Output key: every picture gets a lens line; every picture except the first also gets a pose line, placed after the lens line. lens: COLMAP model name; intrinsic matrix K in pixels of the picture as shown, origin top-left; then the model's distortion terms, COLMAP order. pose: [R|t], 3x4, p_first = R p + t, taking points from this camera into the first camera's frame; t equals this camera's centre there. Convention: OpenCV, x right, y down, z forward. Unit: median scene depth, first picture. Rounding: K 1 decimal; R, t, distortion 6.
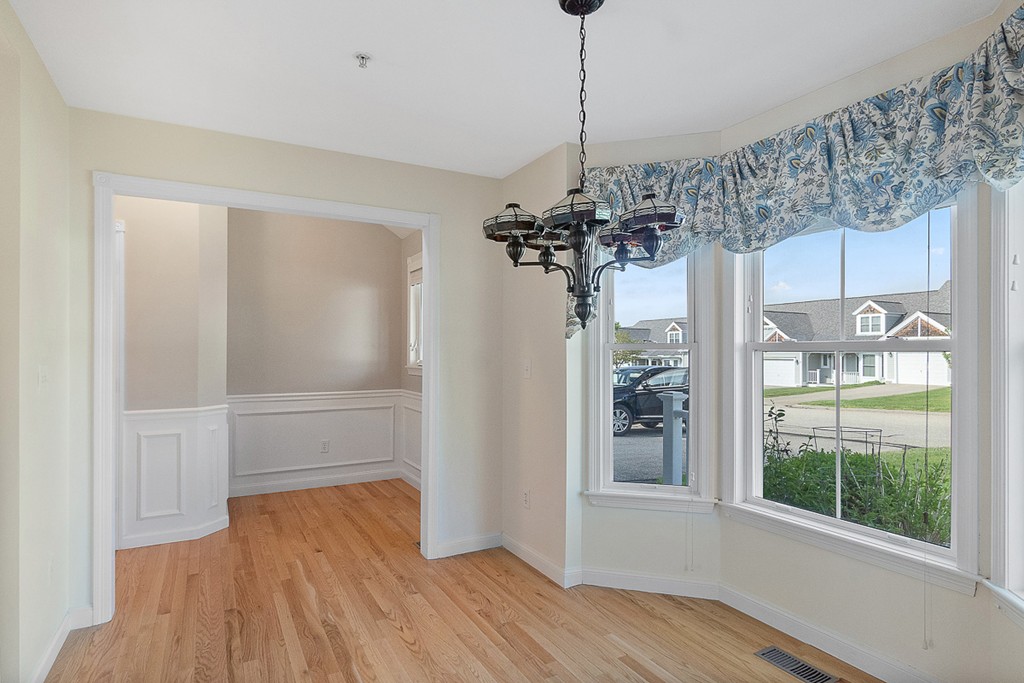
lens RADIAL K [[539.8, 0, 512.0], [0, 539.8, 341.5], [0, 0, 1]] dist [-0.004575, -0.000462]
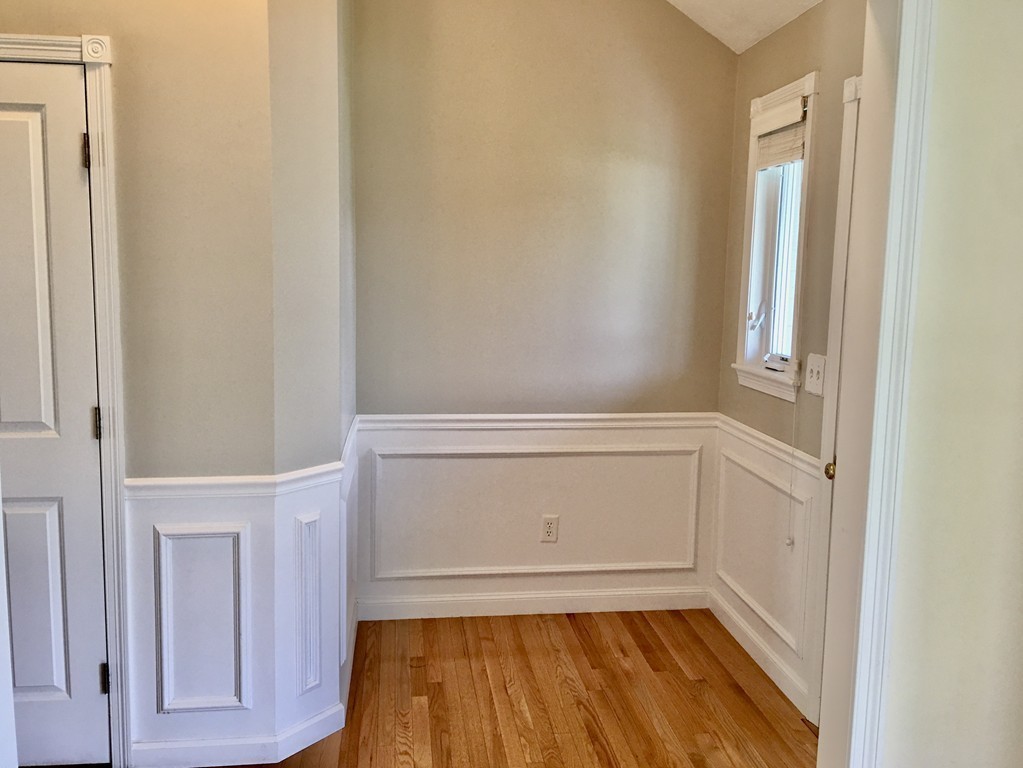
lens RADIAL K [[903.4, 0, 511.5], [0, 903.4, 384.0], [0, 0, 1]] dist [0.009925, 0.002781]
pose [[0.926933, 0.062515, -0.369981, -0.122156], [-0.010698, 0.990026, 0.140481, -0.048246], [0.375073, -0.126259, 0.918357, 0.361163]]
